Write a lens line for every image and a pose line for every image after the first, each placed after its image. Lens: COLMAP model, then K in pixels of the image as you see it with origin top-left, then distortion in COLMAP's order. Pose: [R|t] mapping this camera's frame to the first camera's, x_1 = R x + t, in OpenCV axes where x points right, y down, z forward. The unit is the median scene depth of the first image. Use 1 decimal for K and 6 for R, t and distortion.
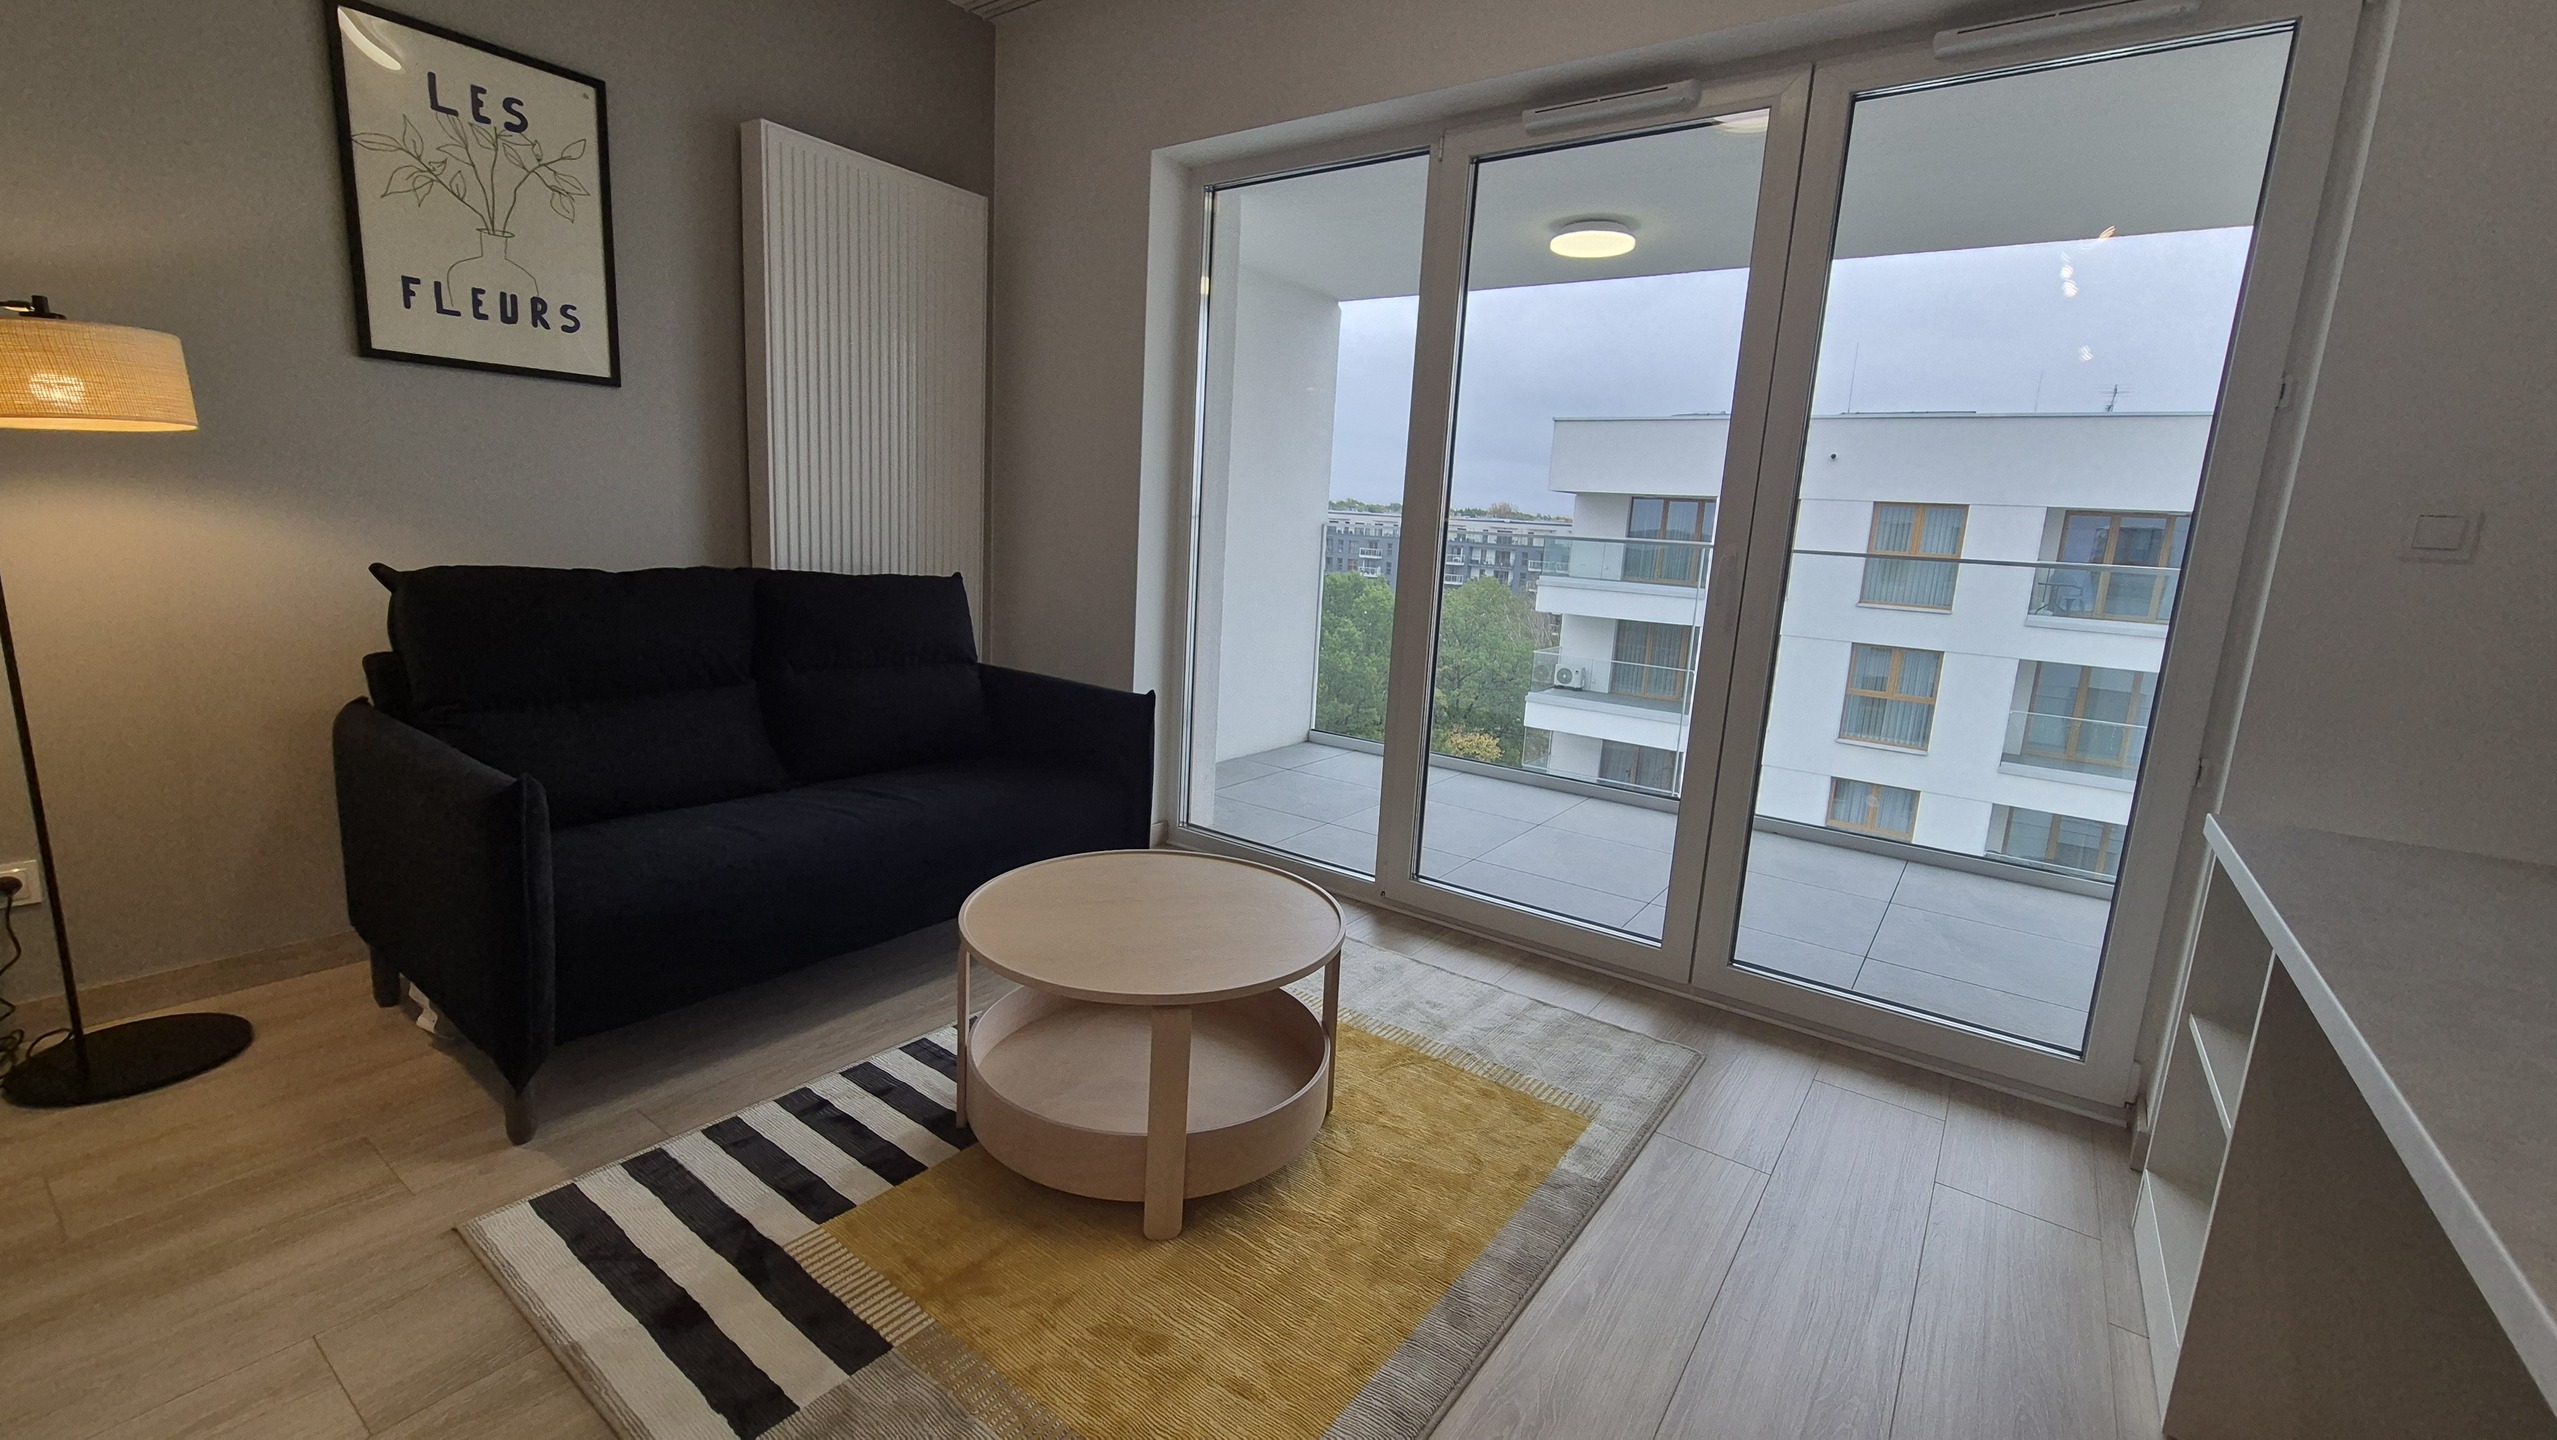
lens RADIAL K [[1049.4, 0, 1272.4], [0, 1049.4, 711.6], [0, 0, 1]] dist [0.002772, 0.000924]
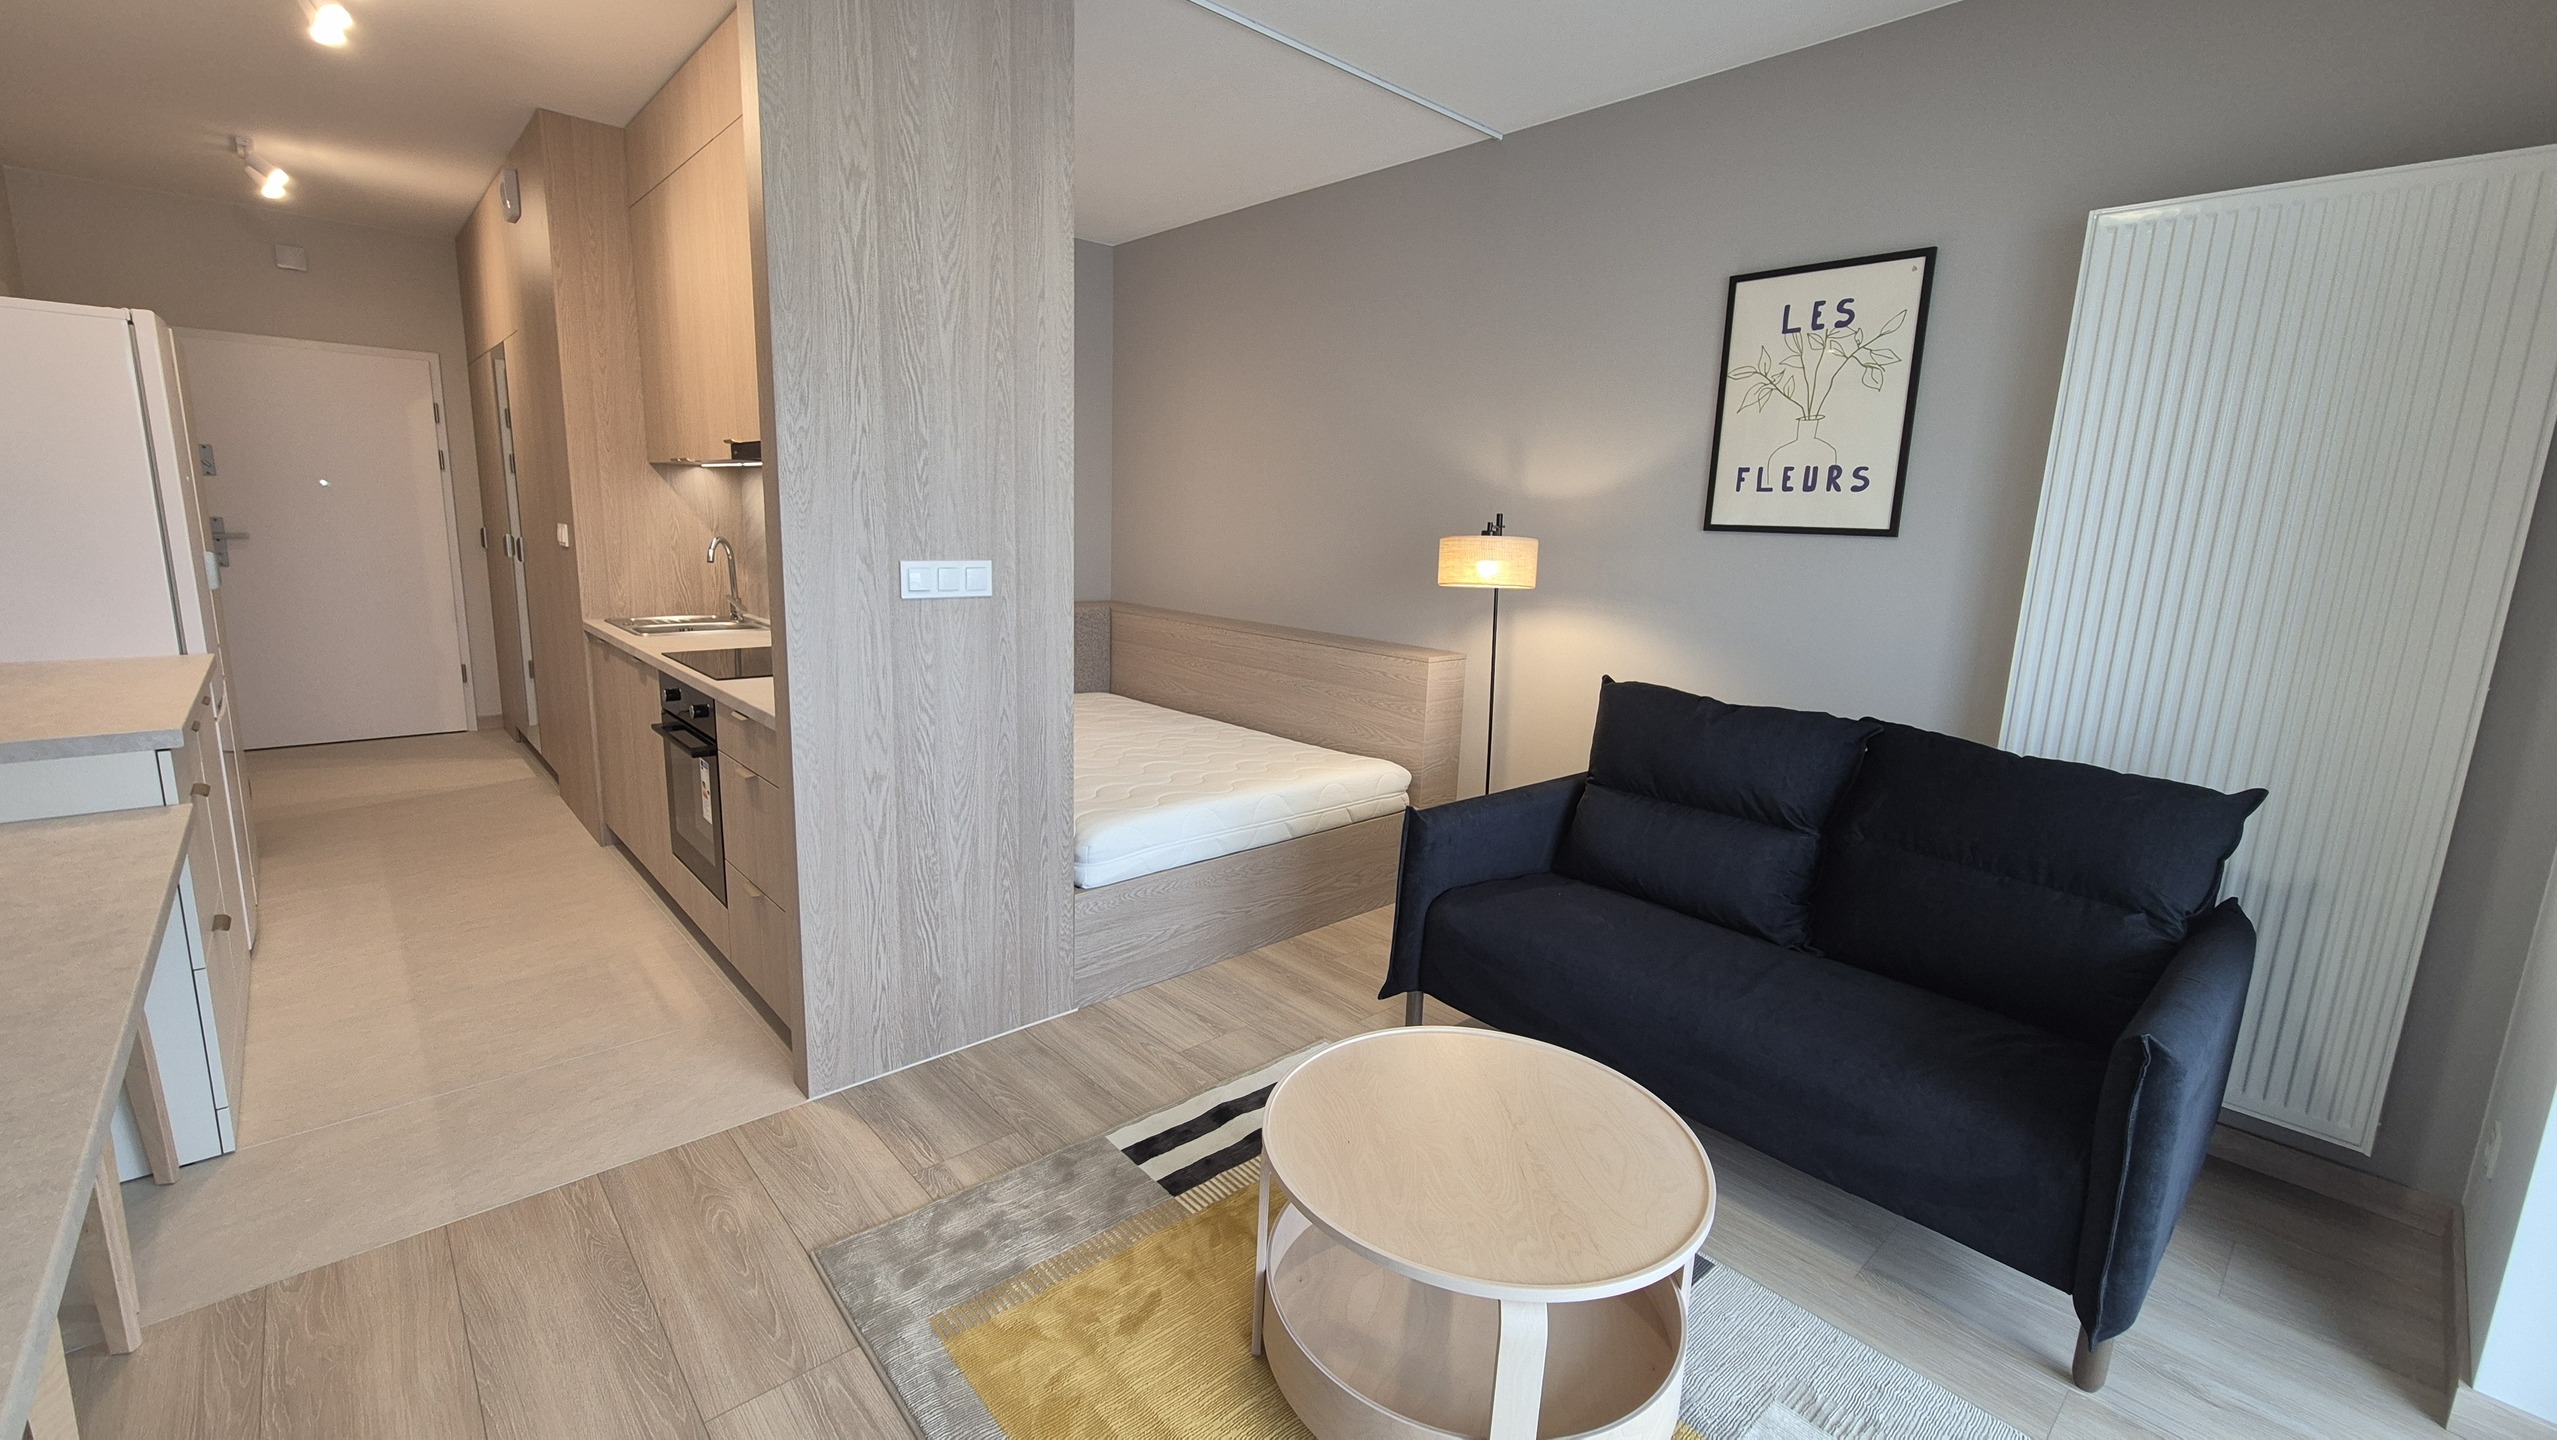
lens RADIAL K [[1049.4, 0, 1271.2], [0, 1049.4, 710.4], [0, 0, 1]] dist [0.002772, 0.000924]
pose [[-0.199552, 0.116079, -0.972987, 0.556398], [-0.230447, 0.959549, 0.161739, -0.186345], [0.952404, 0.256498, -0.164730, 0.684653]]
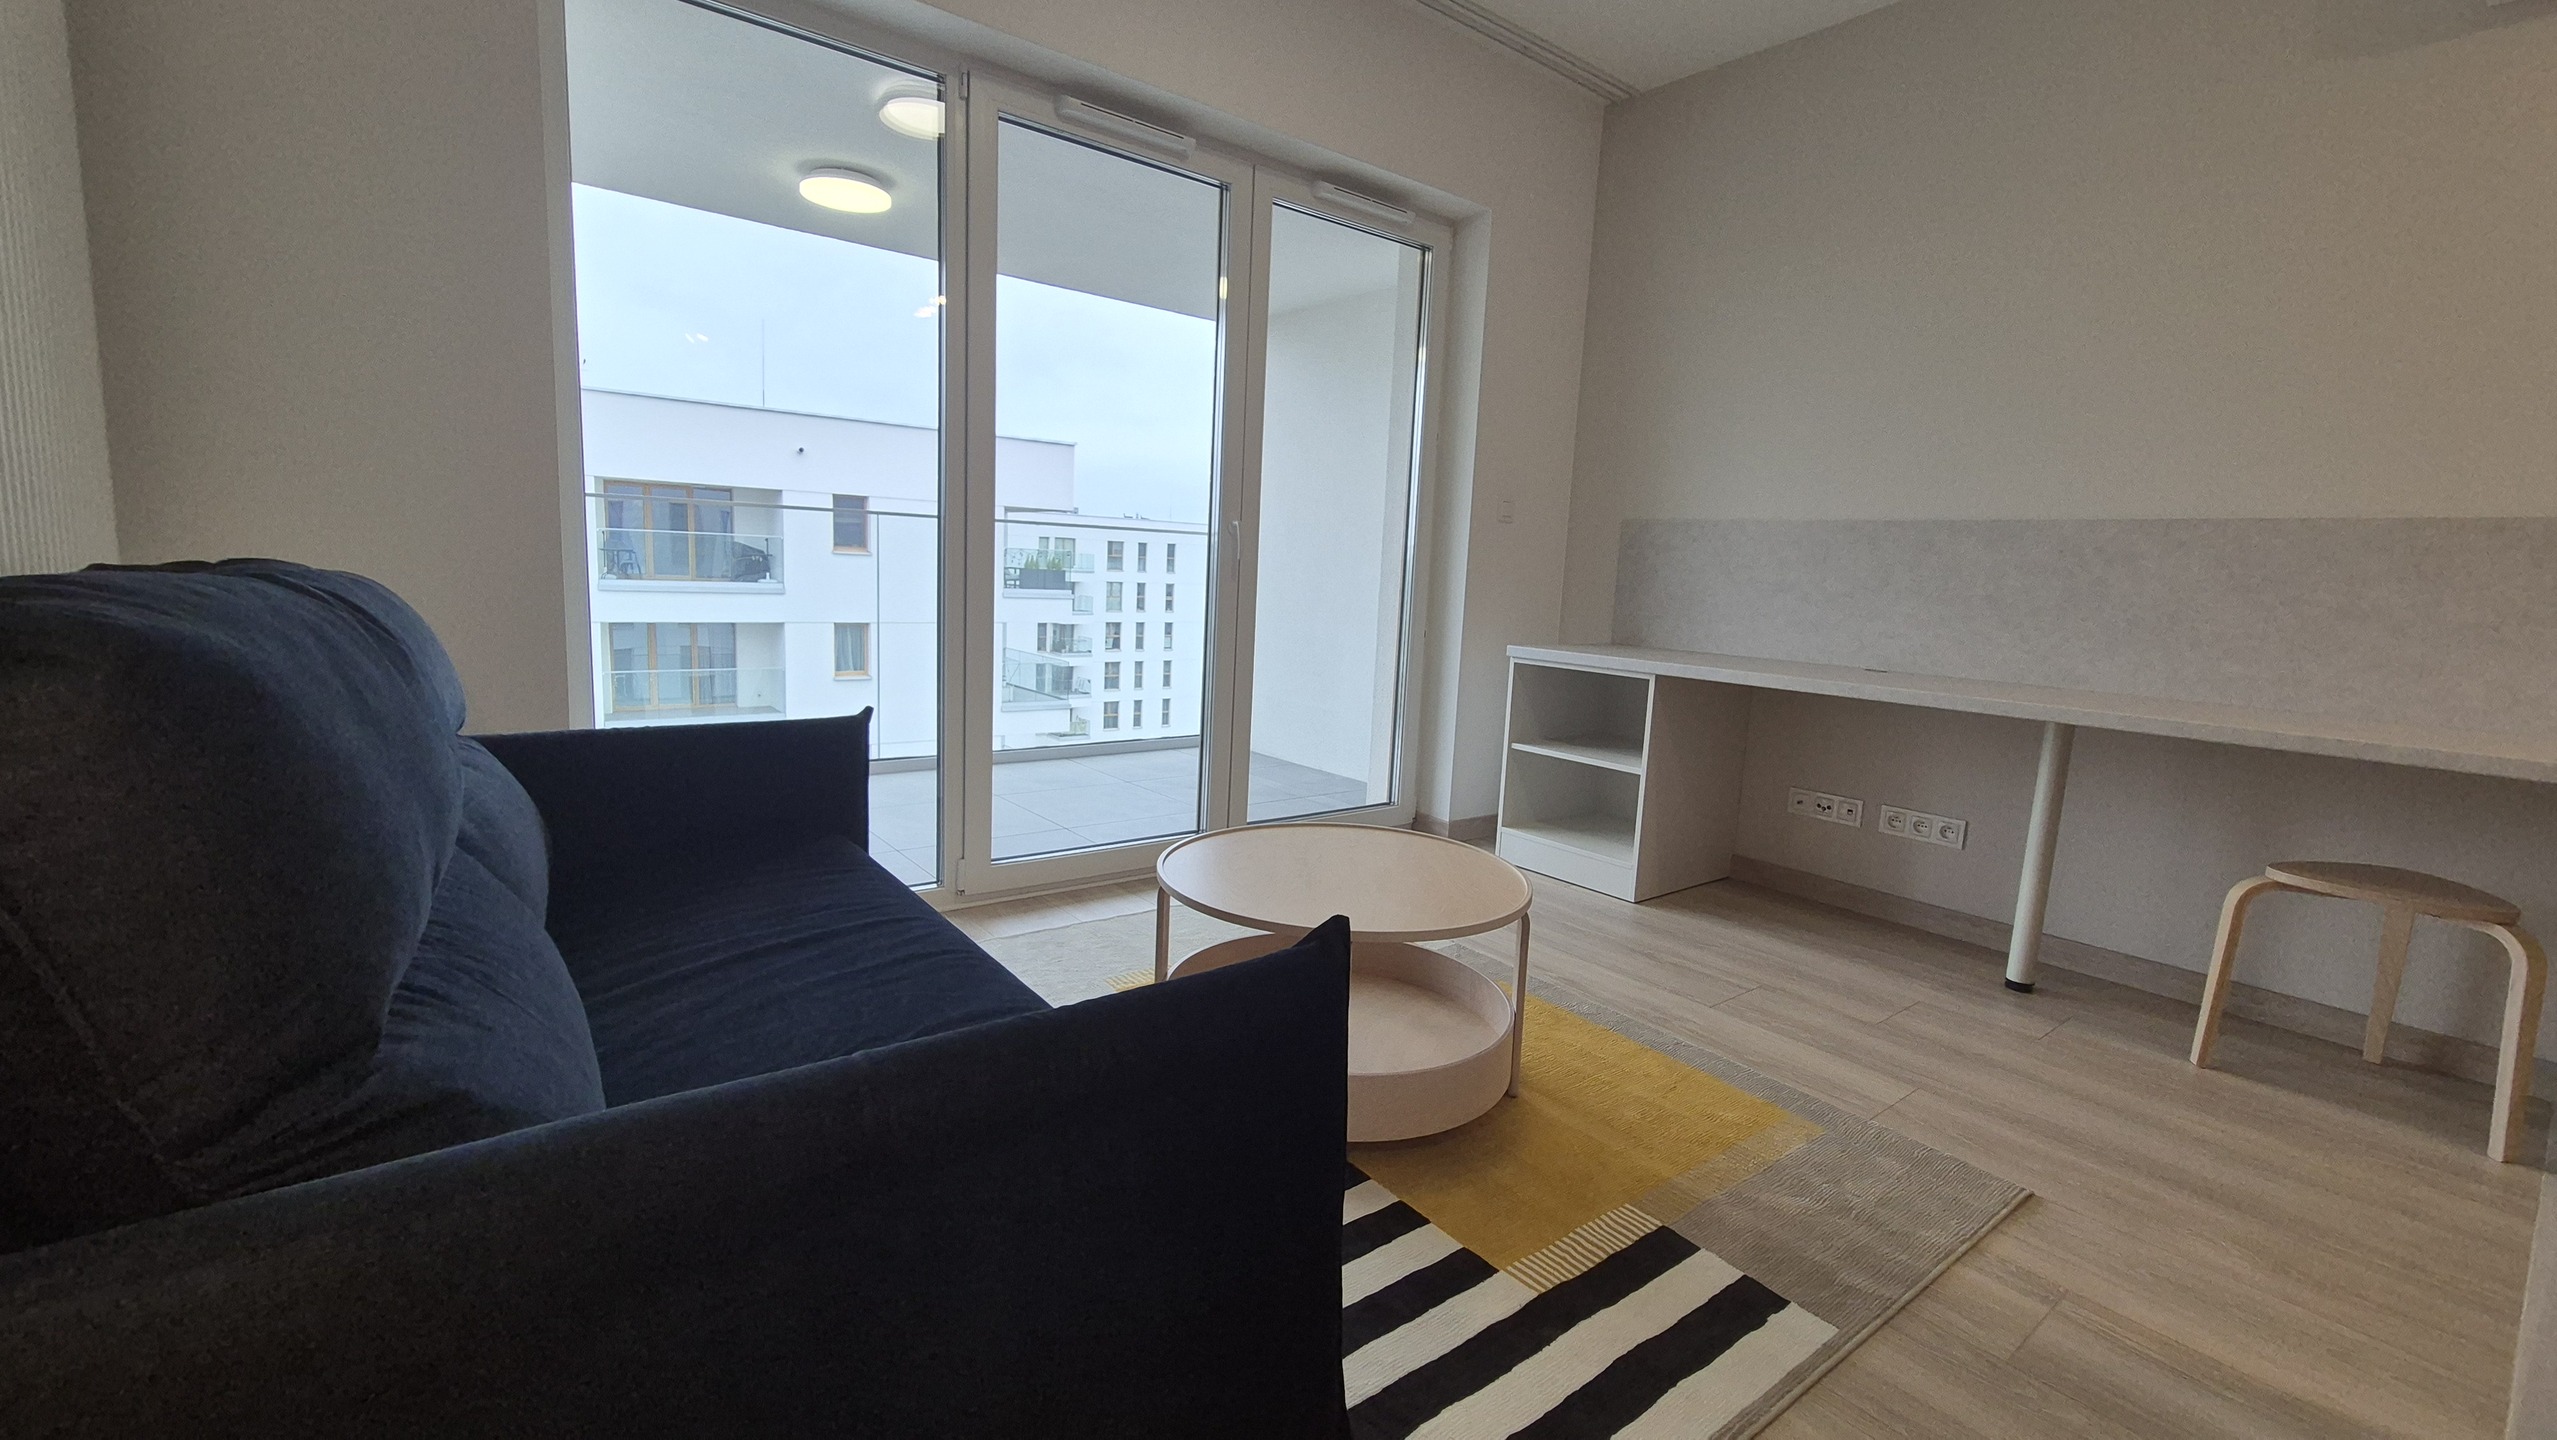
lens RADIAL K [[1049.4, 0, 1269.6], [0, 1049.4, 709.3], [0, 0, 1]] dist [0.002772, 0.000924]
pose [[0.284033, -0.180060, 0.941756, -0.828411], [0.154214, 0.978000, 0.140479, -0.091854], [-0.946332, 0.105331, 0.305552, 0.570728]]
